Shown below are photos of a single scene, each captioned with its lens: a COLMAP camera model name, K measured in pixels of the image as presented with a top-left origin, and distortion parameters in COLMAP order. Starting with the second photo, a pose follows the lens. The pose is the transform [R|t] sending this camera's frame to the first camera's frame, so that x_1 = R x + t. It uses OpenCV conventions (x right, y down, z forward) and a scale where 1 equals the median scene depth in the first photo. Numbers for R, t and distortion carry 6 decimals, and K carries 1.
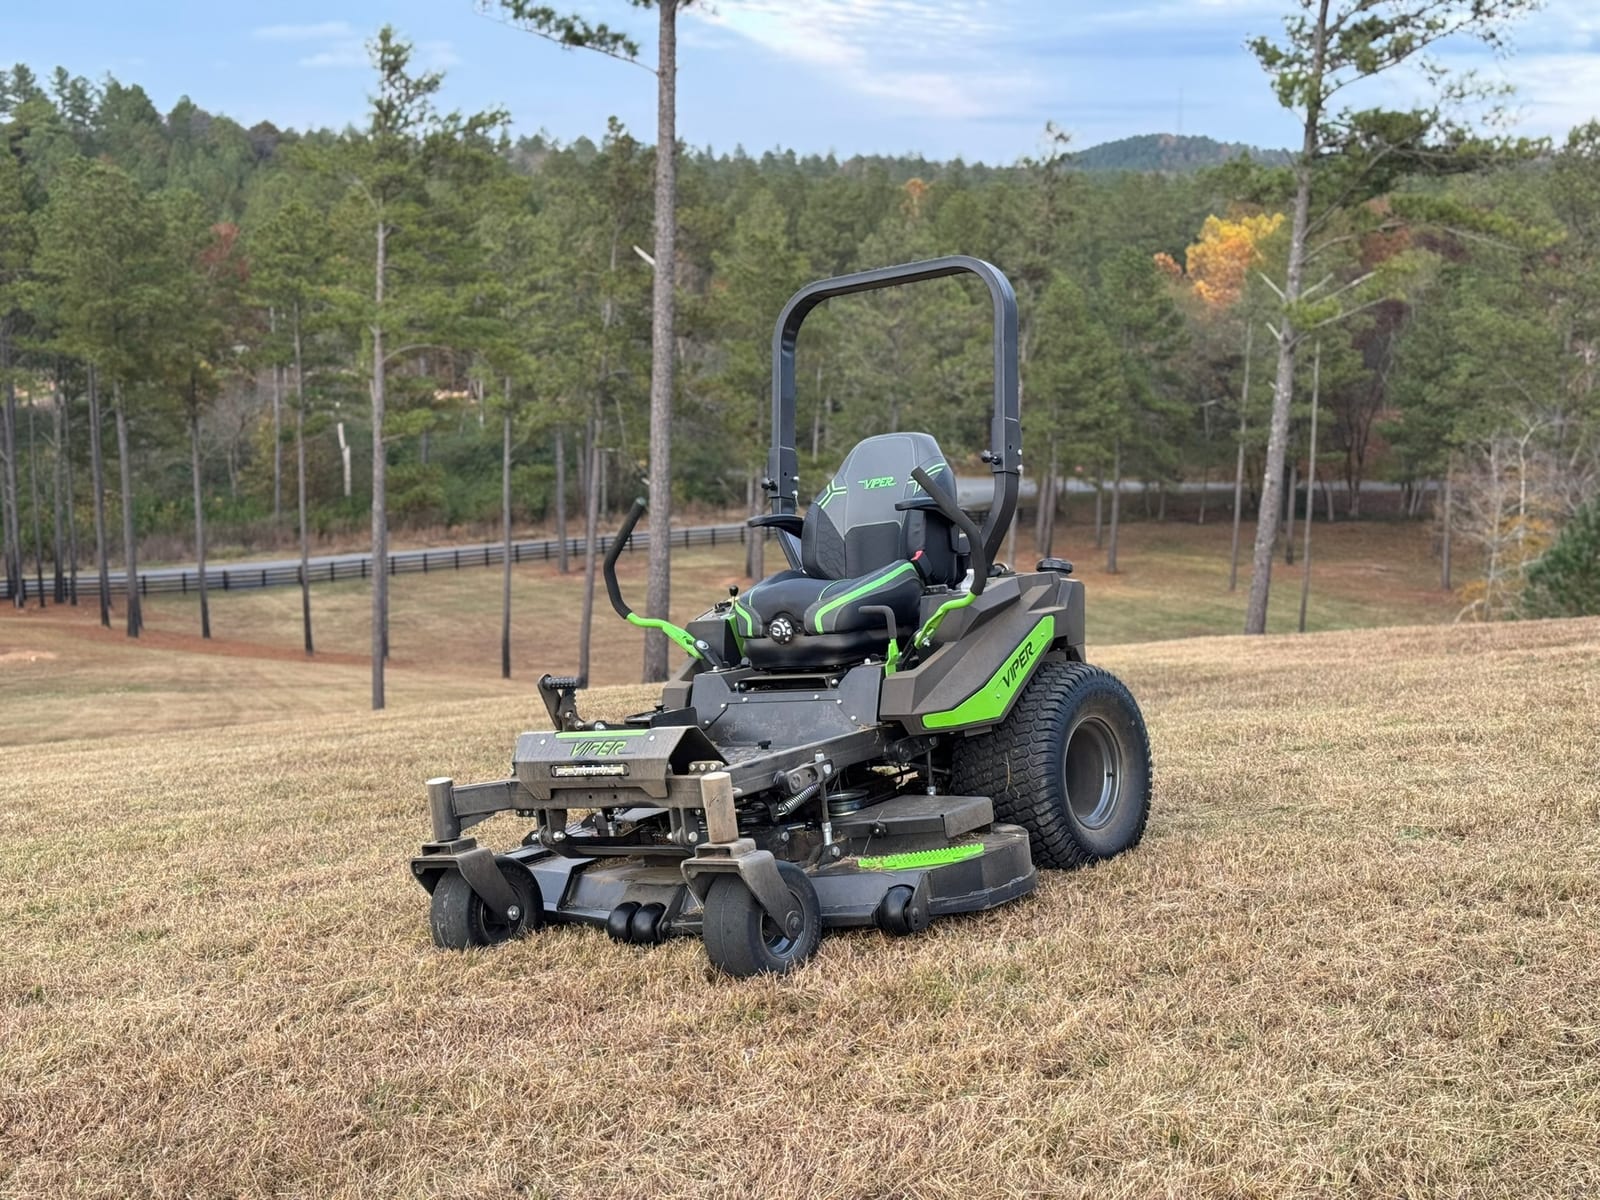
lens RADIAL K [[2216.8, 0, 800.0], [0, 2216.8, 600.0], [0, 0, 1]] dist [0.152404, -0.253163]
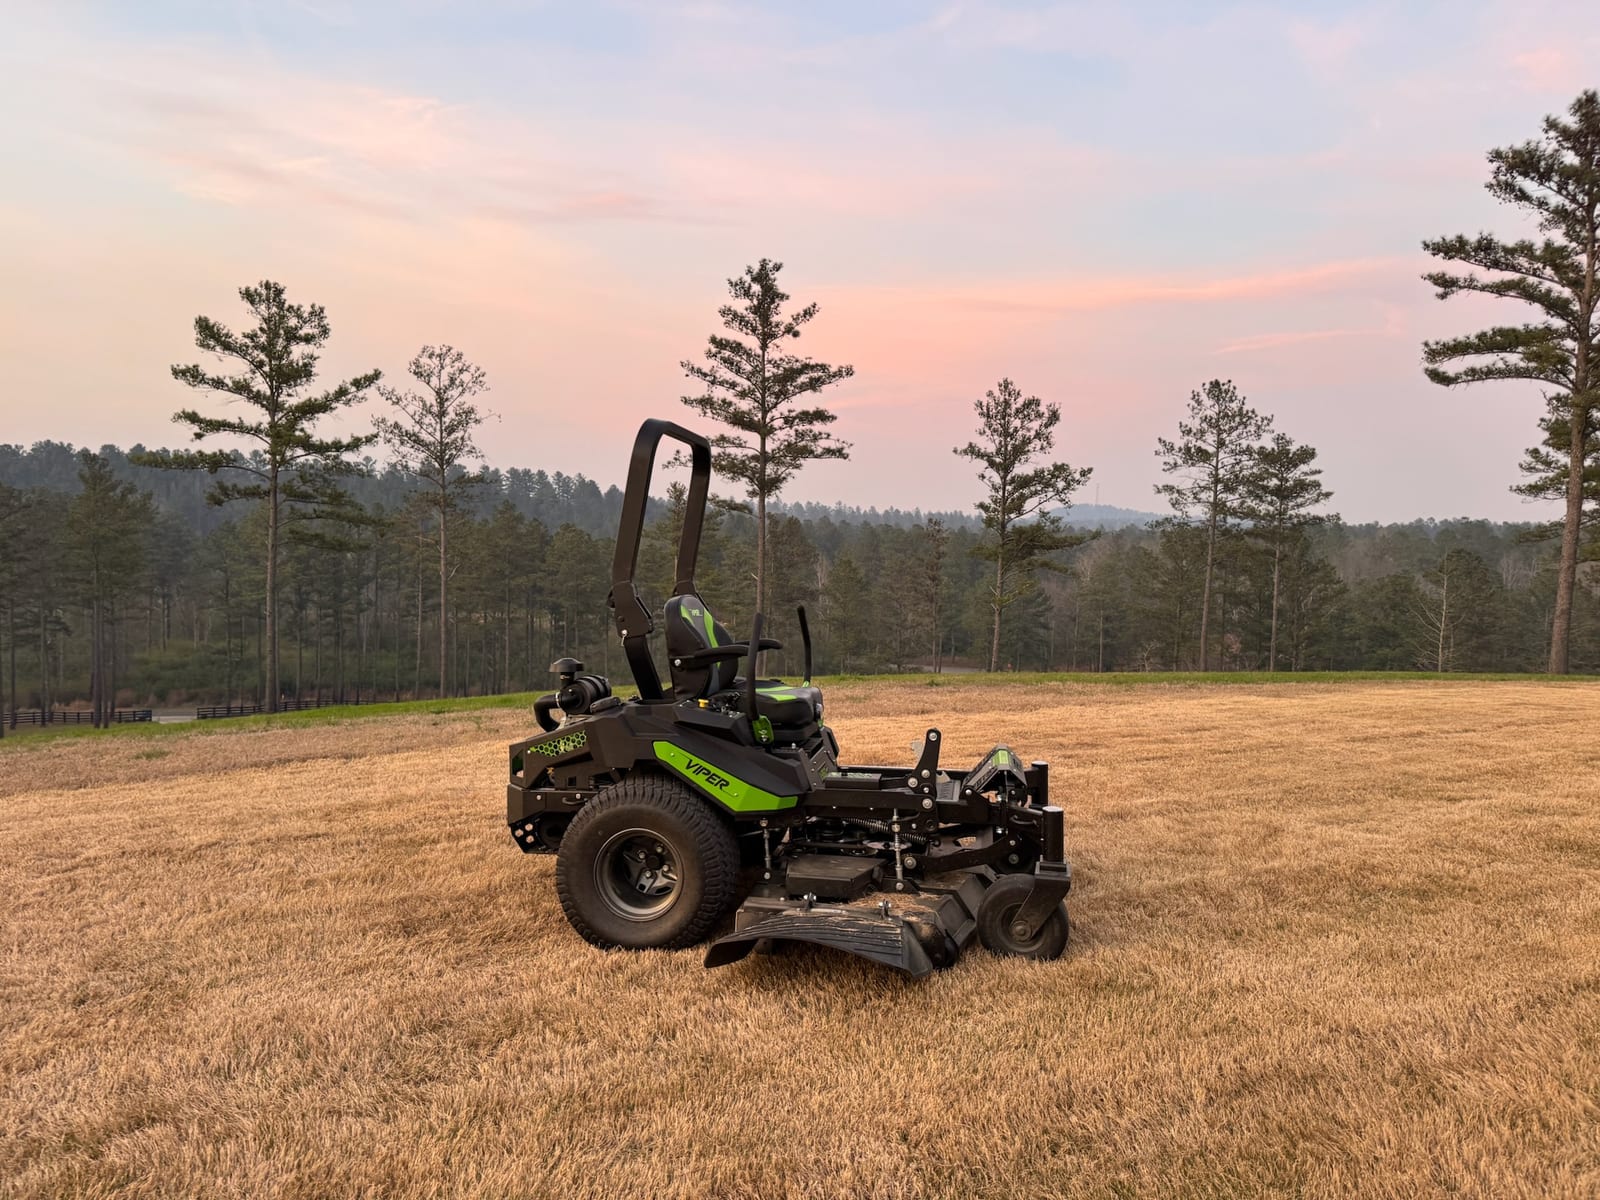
lens RADIAL K [[2216.8, 0, 800.0], [0, 2216.8, 600.0], [0, 0, 1]] dist [0.152404, -0.253163]
pose [[0.982258, 0.022689, -0.186155, 0.336549], [-0.042744, 0.993612, -0.104438, 0.112034], [0.182597, 0.110542, 0.976954, -1.153628]]
